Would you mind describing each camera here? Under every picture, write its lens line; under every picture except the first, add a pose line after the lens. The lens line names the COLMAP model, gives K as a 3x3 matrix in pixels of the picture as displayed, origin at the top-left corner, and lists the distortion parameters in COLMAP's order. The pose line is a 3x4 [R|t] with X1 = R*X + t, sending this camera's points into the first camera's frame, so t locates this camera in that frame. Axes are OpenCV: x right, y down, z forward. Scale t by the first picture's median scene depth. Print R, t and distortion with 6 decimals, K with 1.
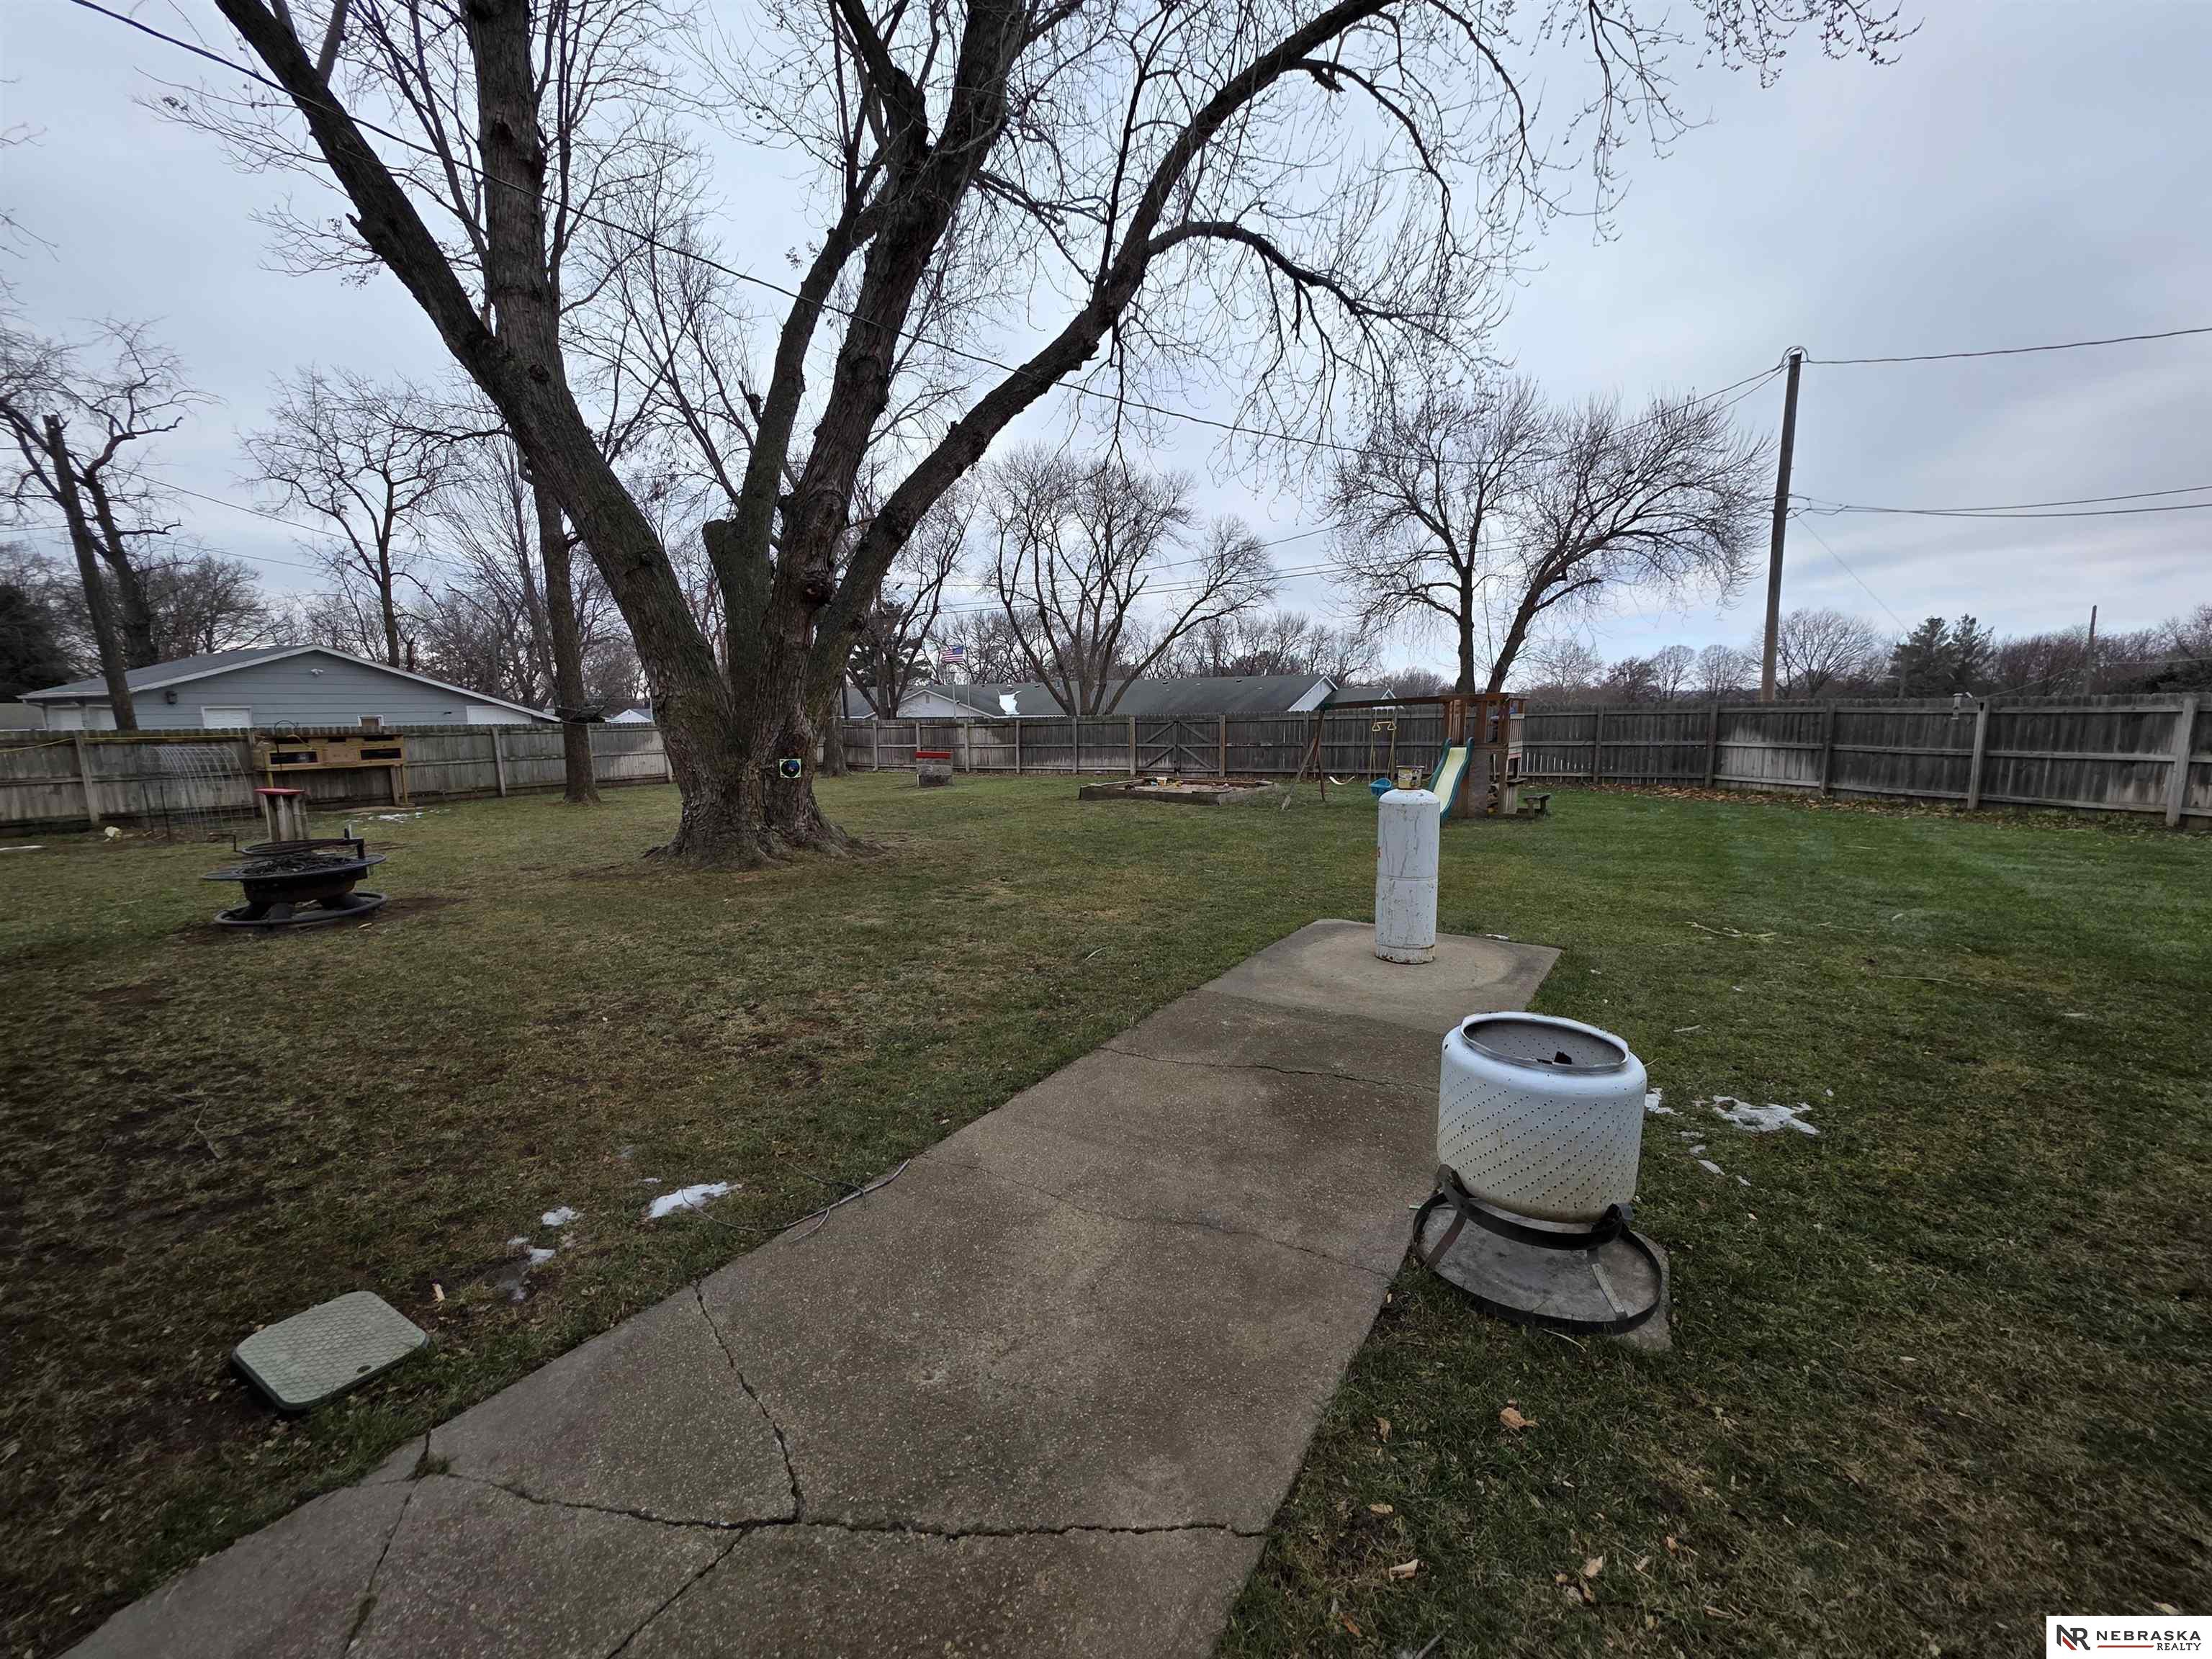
lens RADIAL K [[879.7, 0, 1100.3], [0, 879.7, 835.6], [0, 0, 1]] dist [-0.000053, 0.000173]
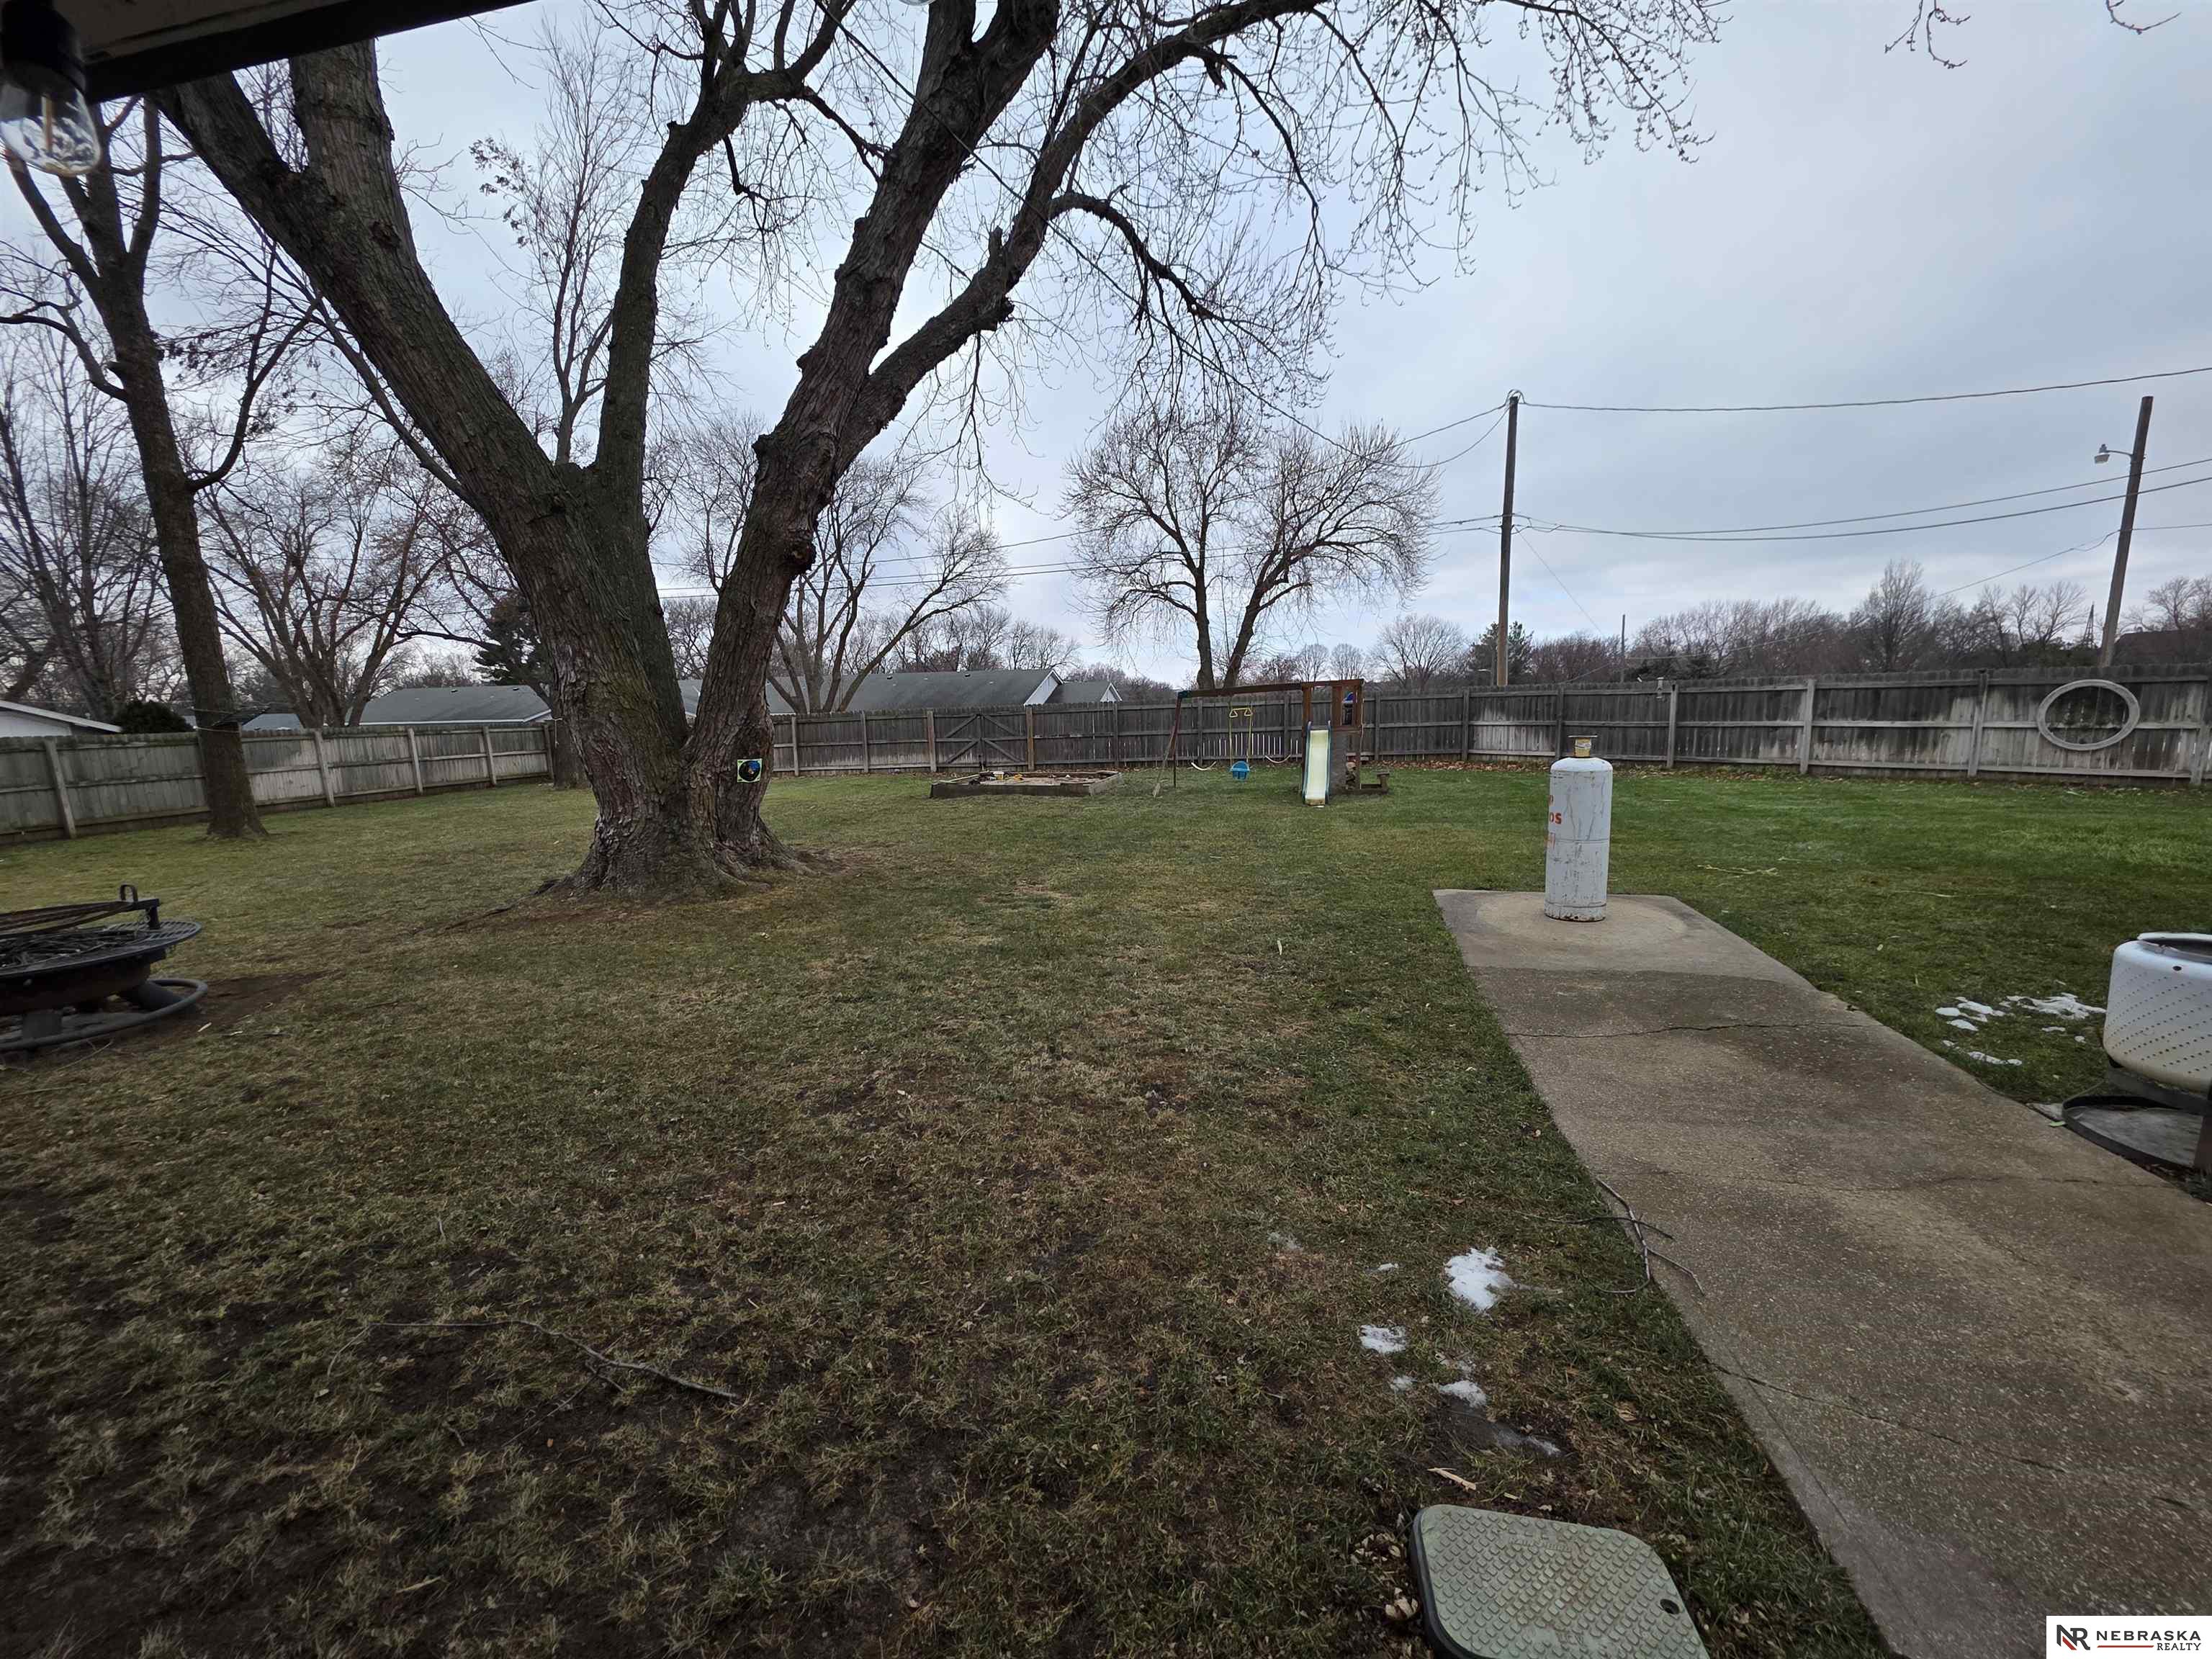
lens RADIAL K [[879.7, 0, 1106.2], [0, 879.7, 838.1], [0, 0, 1]] dist [-0.000053, 0.000173]
pose [[0.939058, -0.066406, 0.337284, -0.202041], [0.064085, 0.997782, 0.018023, -0.004317], [-0.337733, 0.004690, 0.941230, 0.070395]]
